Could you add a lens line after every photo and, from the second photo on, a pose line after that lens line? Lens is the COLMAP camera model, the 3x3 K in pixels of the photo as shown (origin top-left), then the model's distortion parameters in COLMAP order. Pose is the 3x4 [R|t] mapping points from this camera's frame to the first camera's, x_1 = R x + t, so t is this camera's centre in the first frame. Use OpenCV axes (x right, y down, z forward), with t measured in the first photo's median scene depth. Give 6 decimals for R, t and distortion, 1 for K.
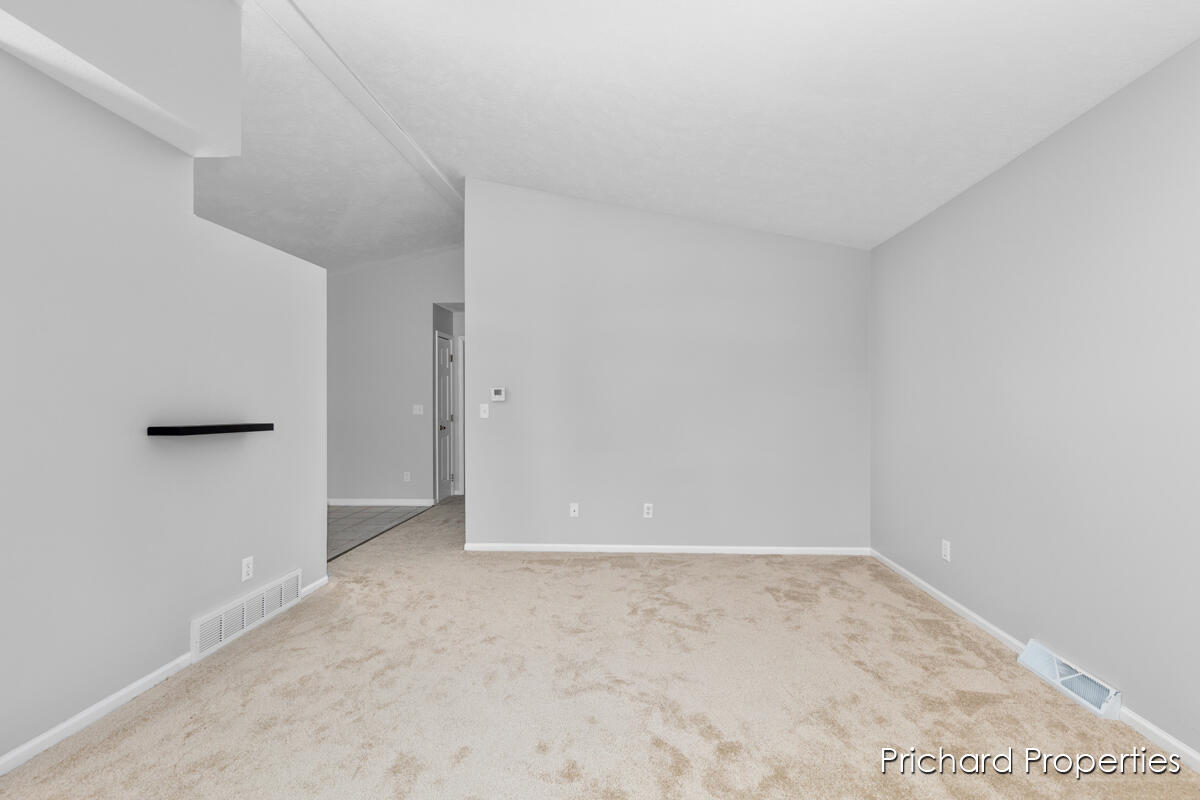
lens RADIAL K [[546.7, 0, 598.0], [0, 546.7, 403.4], [0, 0, 1]] dist [0.038865, 0.000186]
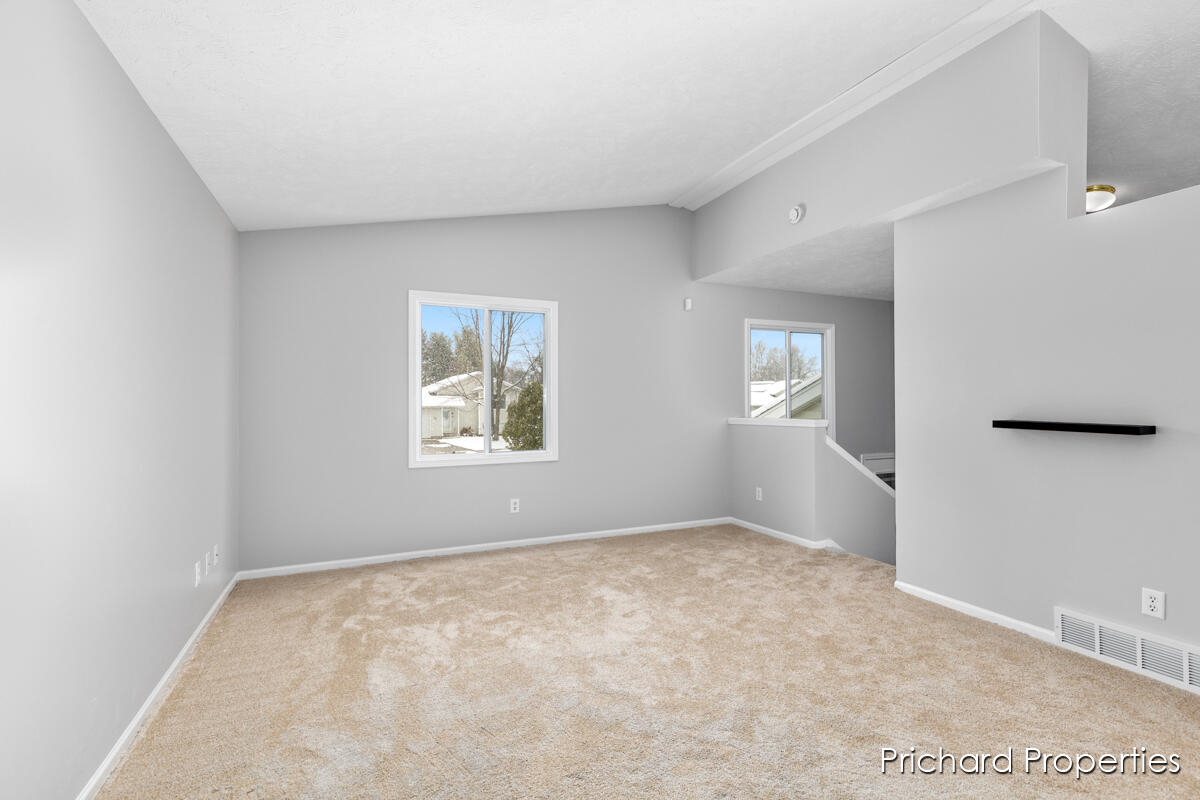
lens RADIAL K [[546.7, 0, 598.0], [0, 546.7, 403.4], [0, 0, 1]] dist [0.038865, 0.000186]
pose [[-0.881990, 0.008824, -0.471186, 0.528470], [0.014390, 0.999863, -0.008211, -0.000032], [0.471049, -0.014022, -0.881996, 1.494169]]
